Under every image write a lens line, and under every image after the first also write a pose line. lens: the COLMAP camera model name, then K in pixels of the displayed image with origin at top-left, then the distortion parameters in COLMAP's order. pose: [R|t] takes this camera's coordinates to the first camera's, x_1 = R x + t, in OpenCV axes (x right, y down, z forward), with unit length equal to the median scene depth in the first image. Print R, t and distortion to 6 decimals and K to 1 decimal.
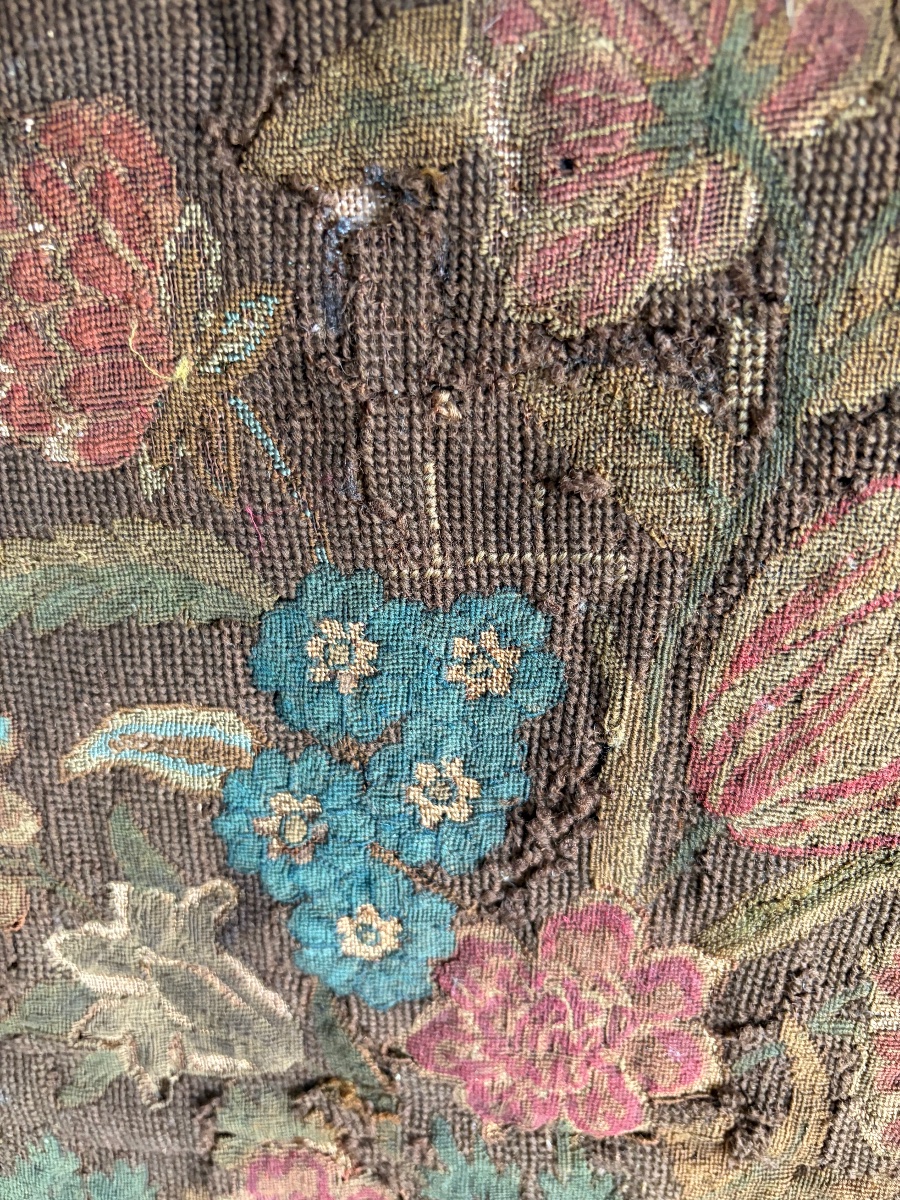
lens RADIAL K [[895.9, 0, 461.7], [0, 895.9, 603.5], [0, 0, 1]] dist [-0.010900, -0.014276]
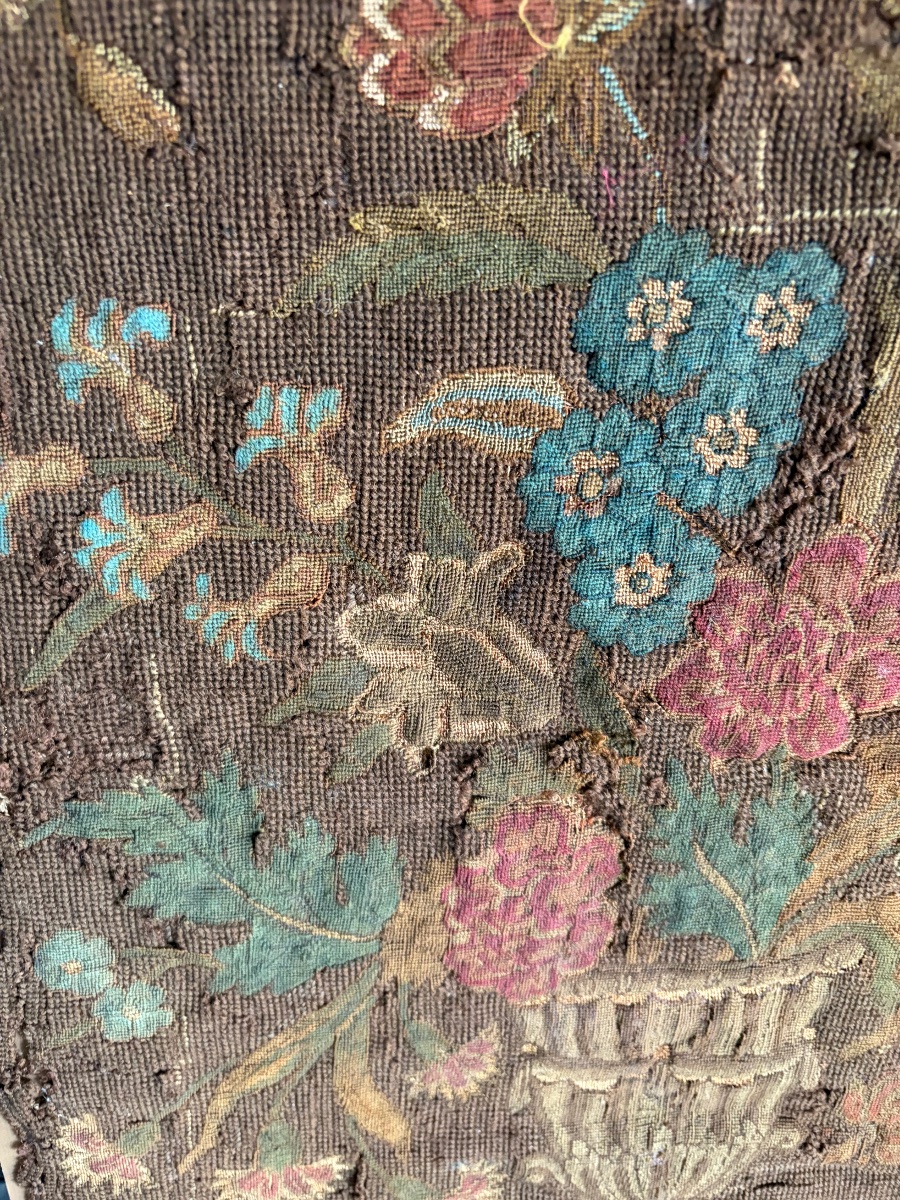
lens RADIAL K [[903.2, 0, 455.2], [0, 903.2, 606.3], [0, 0, 1]] dist [-0.005455, -0.010717]
pose [[0.990351, -0.033922, 0.134365, -0.563634], [0.025707, 0.997719, 0.062413, 0.355318], [-0.136175, -0.058357, 0.988964, -0.162482]]
